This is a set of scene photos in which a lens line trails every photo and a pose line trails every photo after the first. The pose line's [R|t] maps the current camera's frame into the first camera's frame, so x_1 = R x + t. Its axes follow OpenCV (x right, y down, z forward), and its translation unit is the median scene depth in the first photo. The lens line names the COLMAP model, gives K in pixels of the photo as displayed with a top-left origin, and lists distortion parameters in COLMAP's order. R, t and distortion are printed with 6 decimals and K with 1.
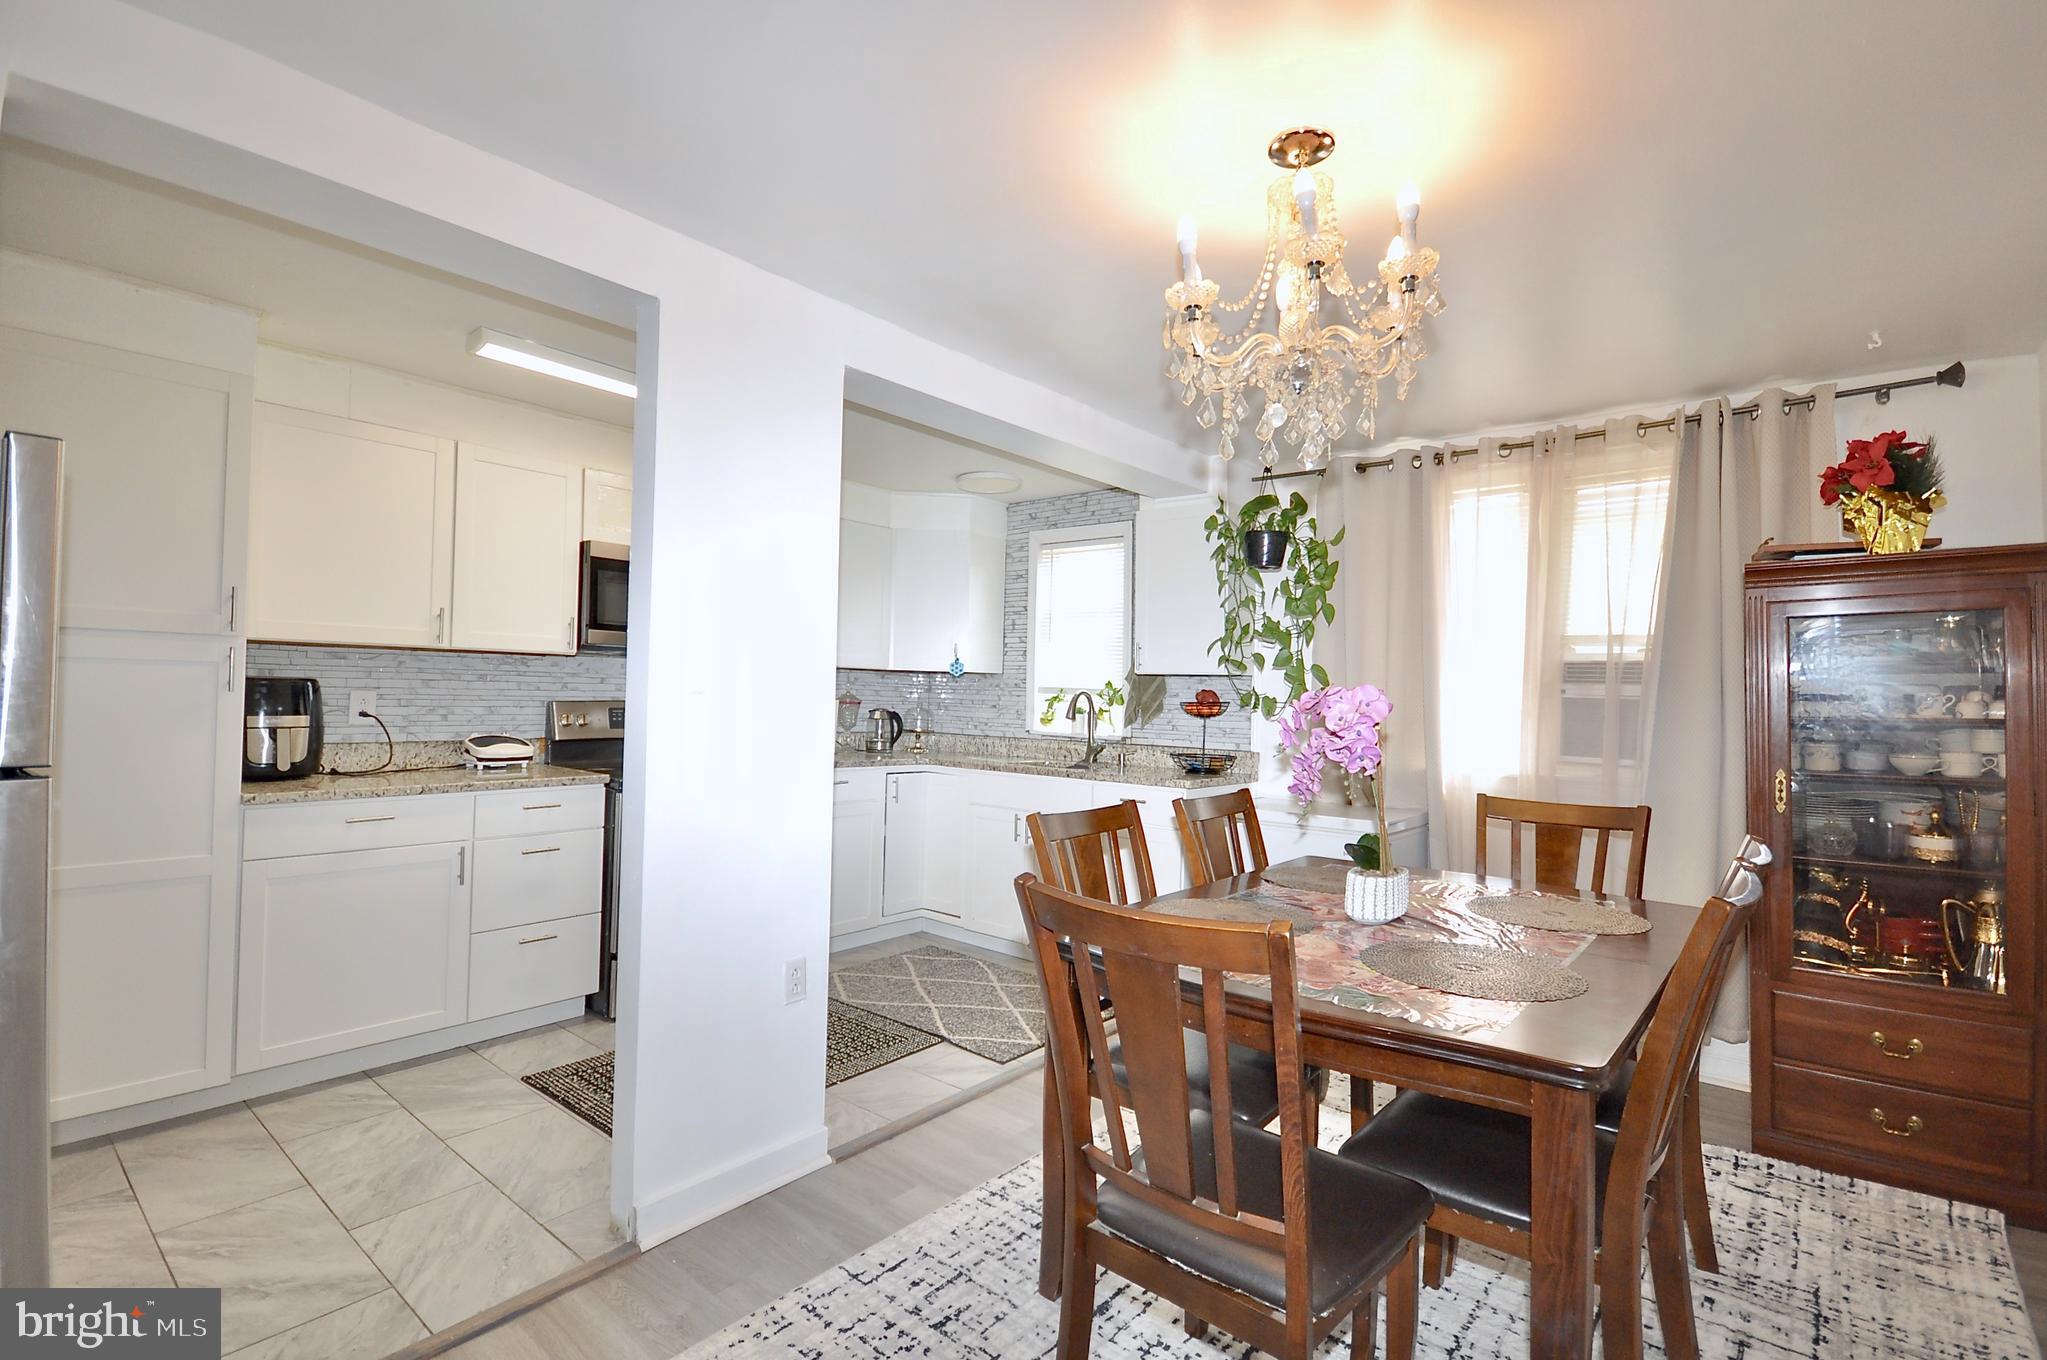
lens RADIAL K [[920.1, 0, 1023.5], [0, 920.1, 680.0], [0, 0, 1]] dist [0.003853, 0.000396]
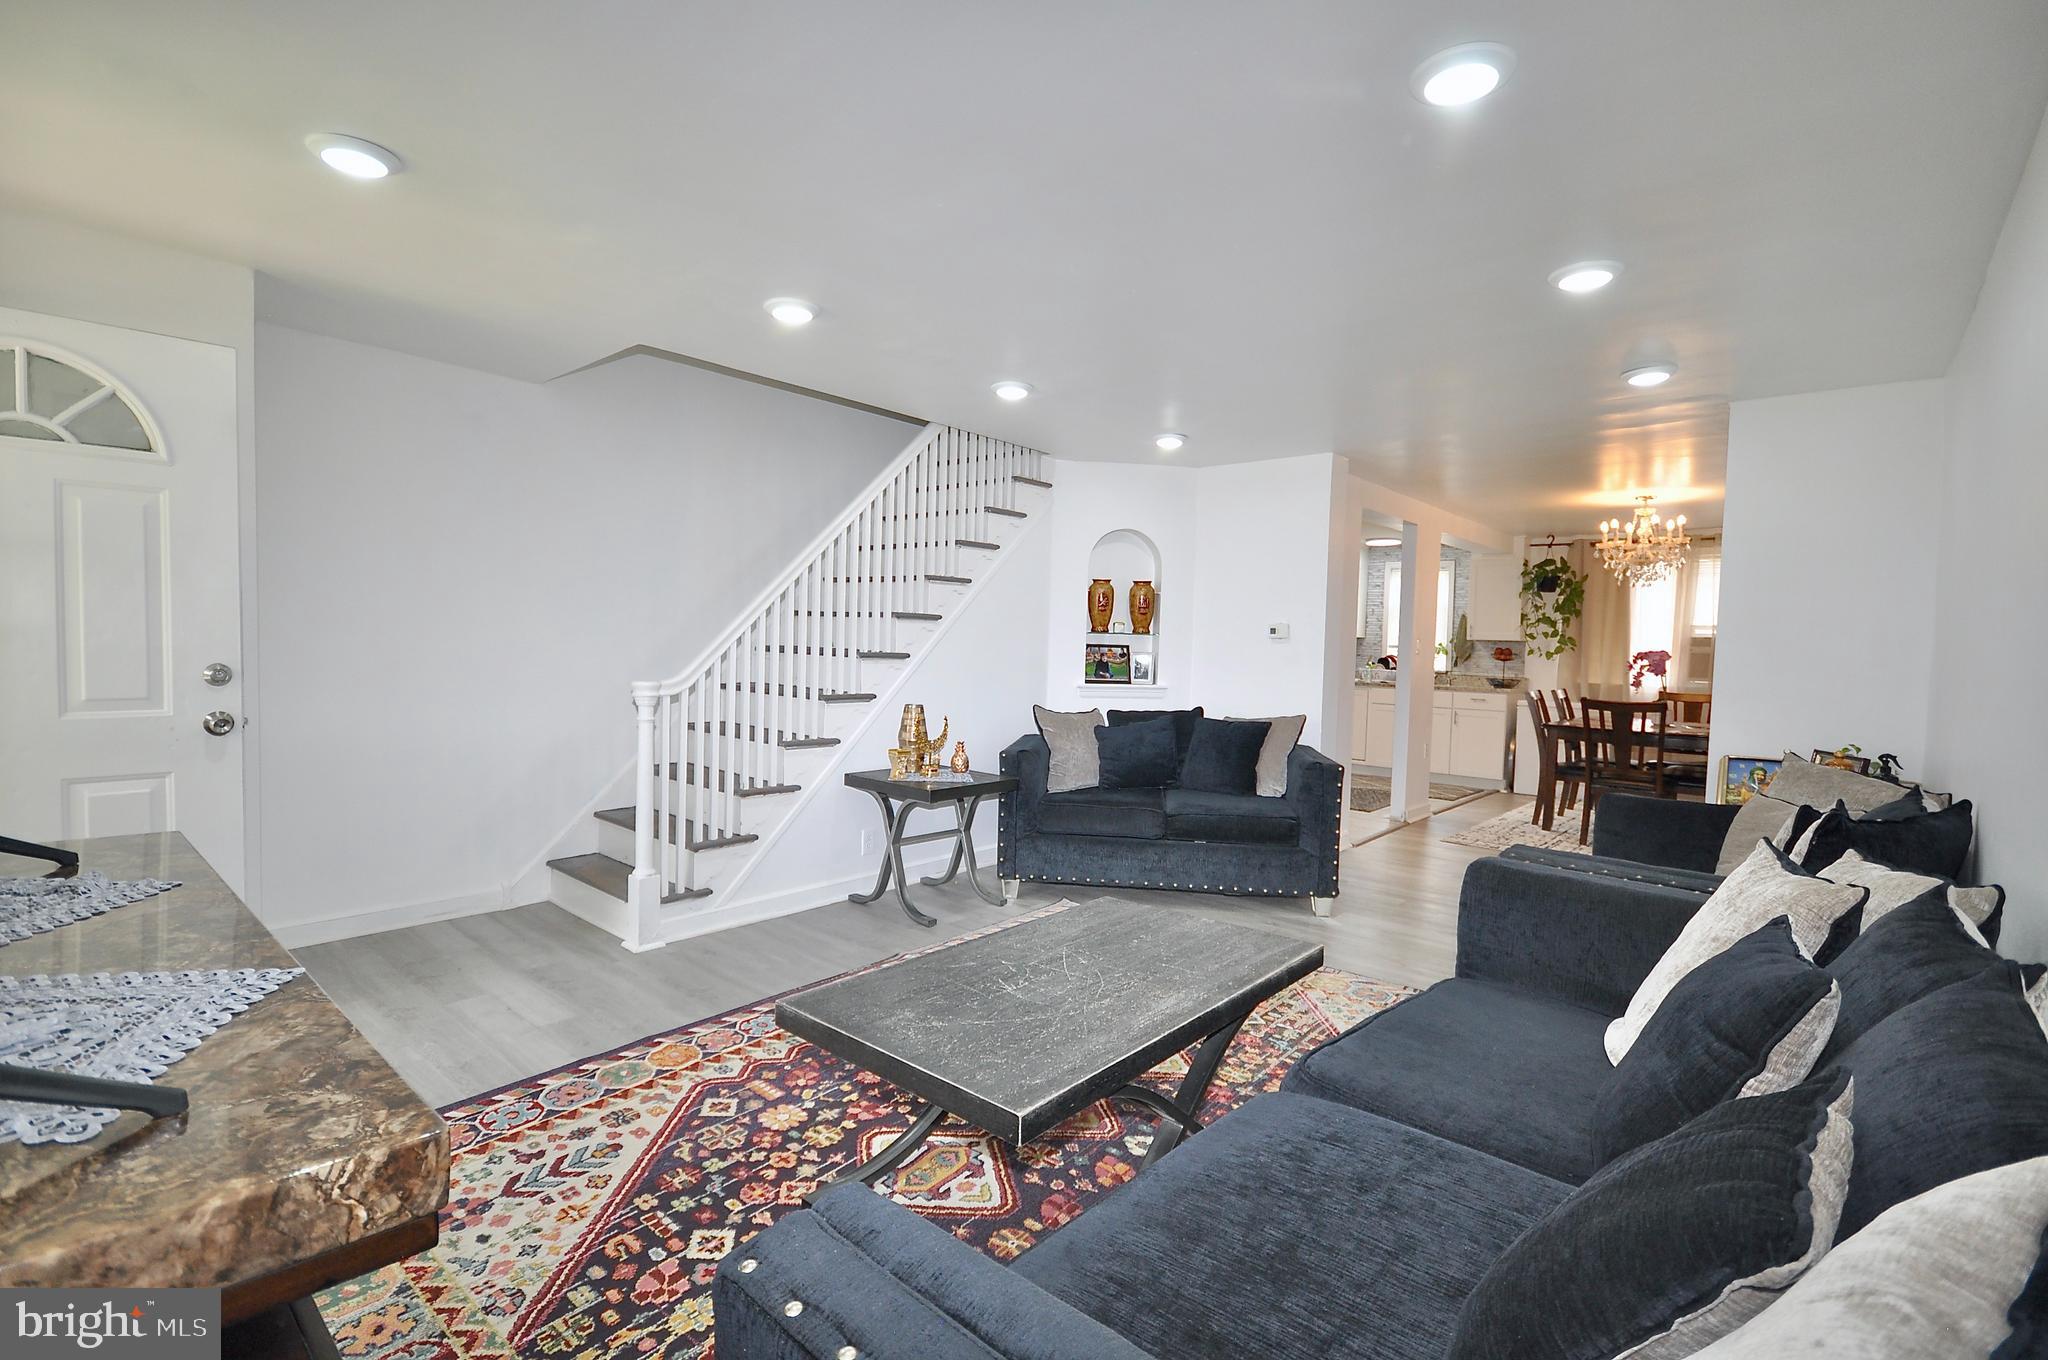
lens RADIAL K [[940.2, 0, 1017.3], [0, 940.2, 685.1], [0, 0, 1]] dist [0.003729, 0.000299]
pose [[0.999510, 0.002975, -0.031173, -0.981857], [-0.001165, 0.998321, 0.057906, -0.031047], [0.031293, -0.057842, 0.997835, -1.357731]]
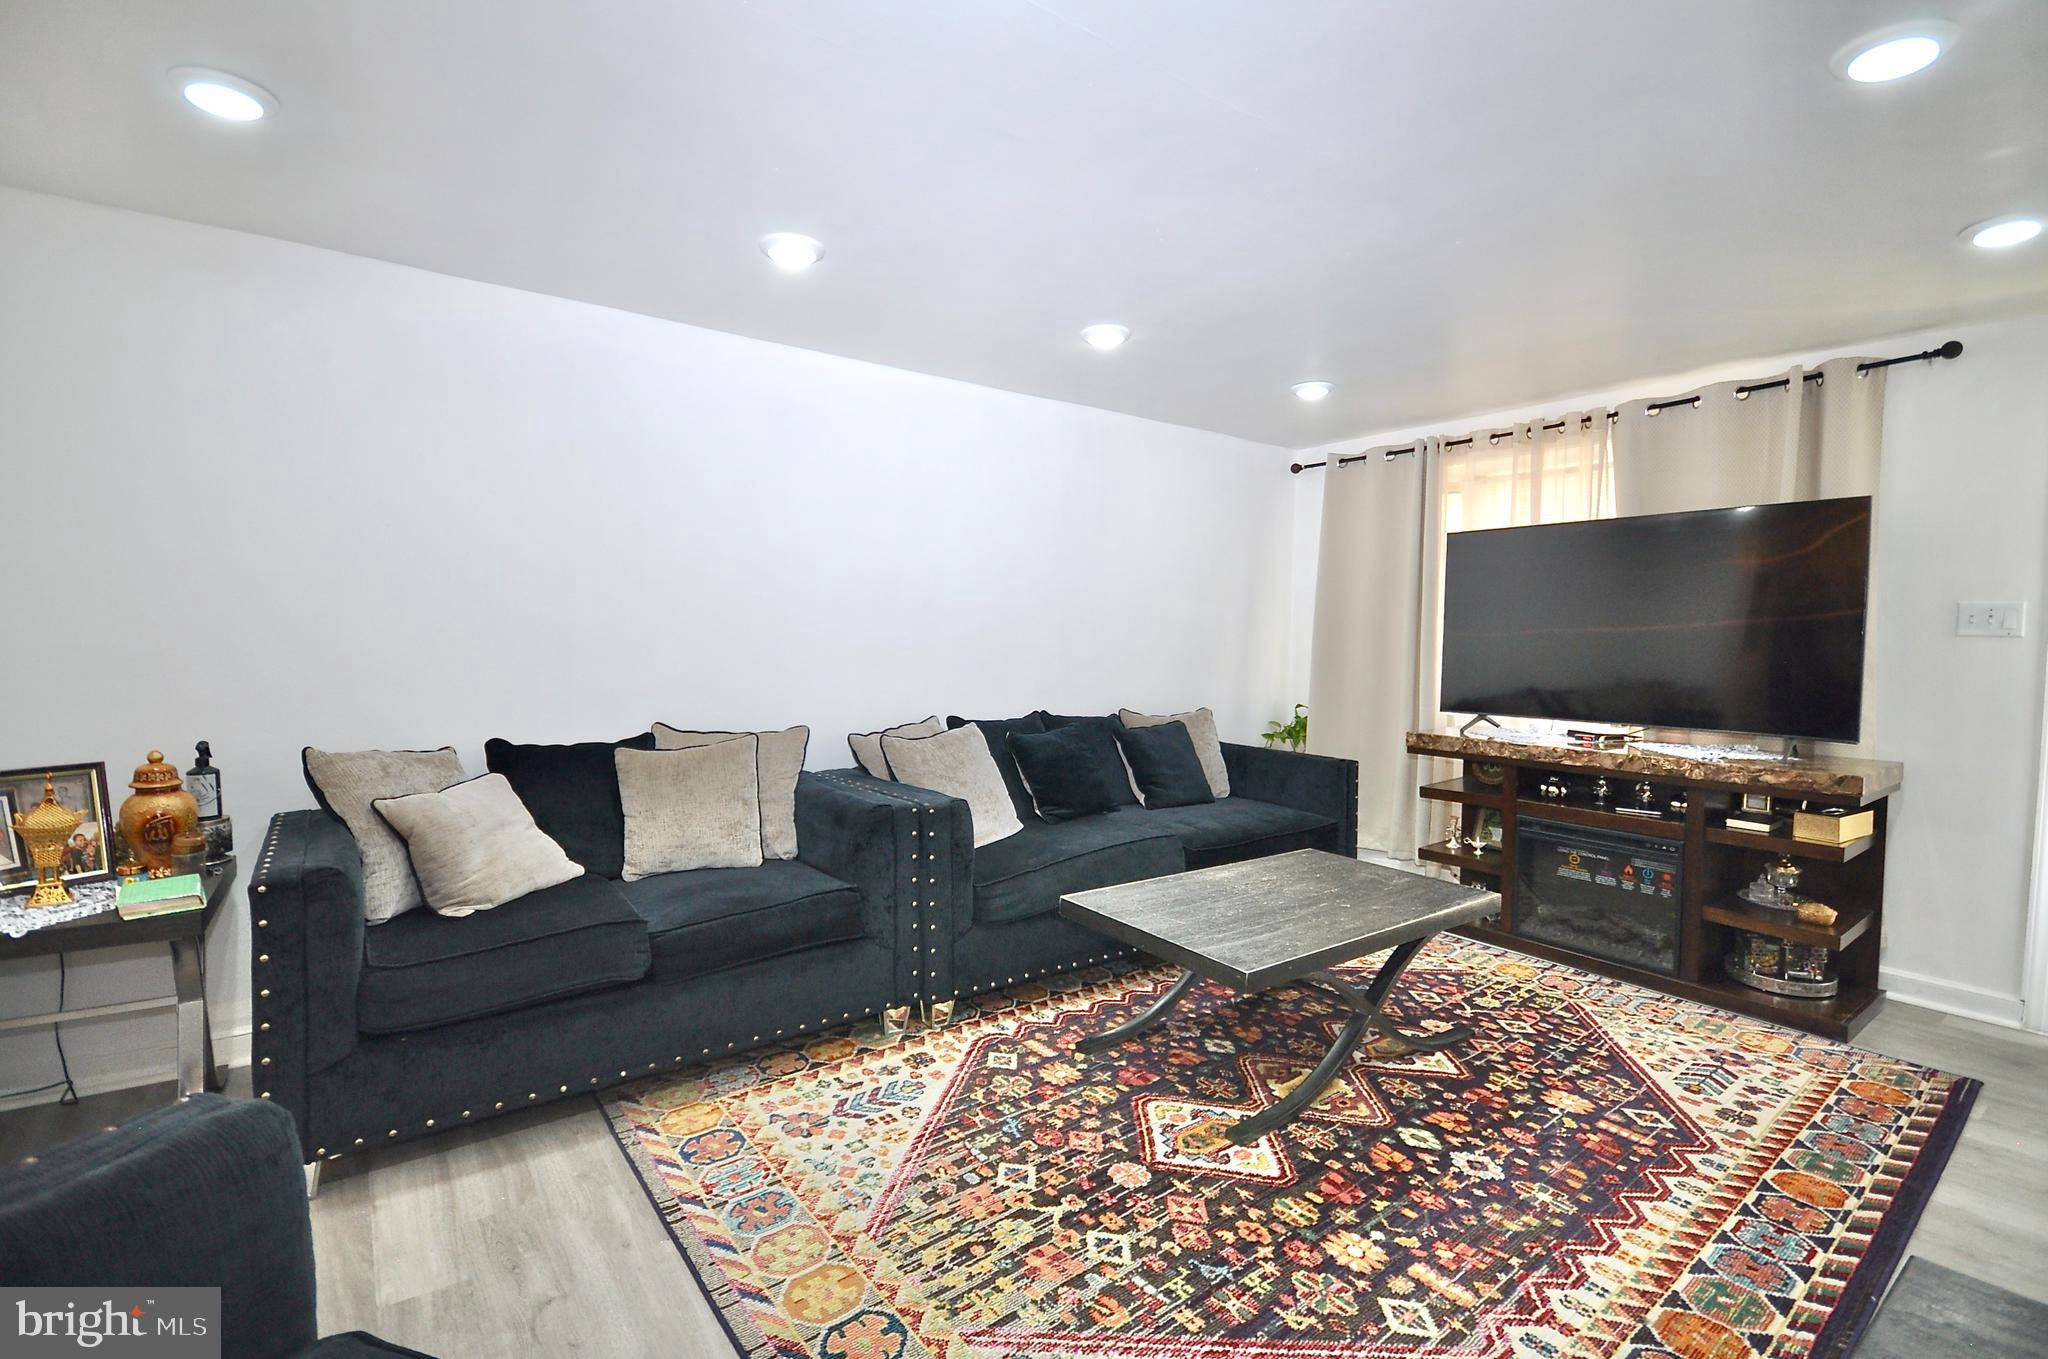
lens RADIAL K [[906.0, 0, 1010.3], [0, 906.0, 673.2], [0, 0, 1]] dist [-0.000632, -0.000545]
pose [[-0.966488, -0.049176, 0.251957, -0.916982], [-0.040906, 0.998442, 0.037959, -0.013089], [-0.253431, 0.026381, -0.966994, 0.119820]]
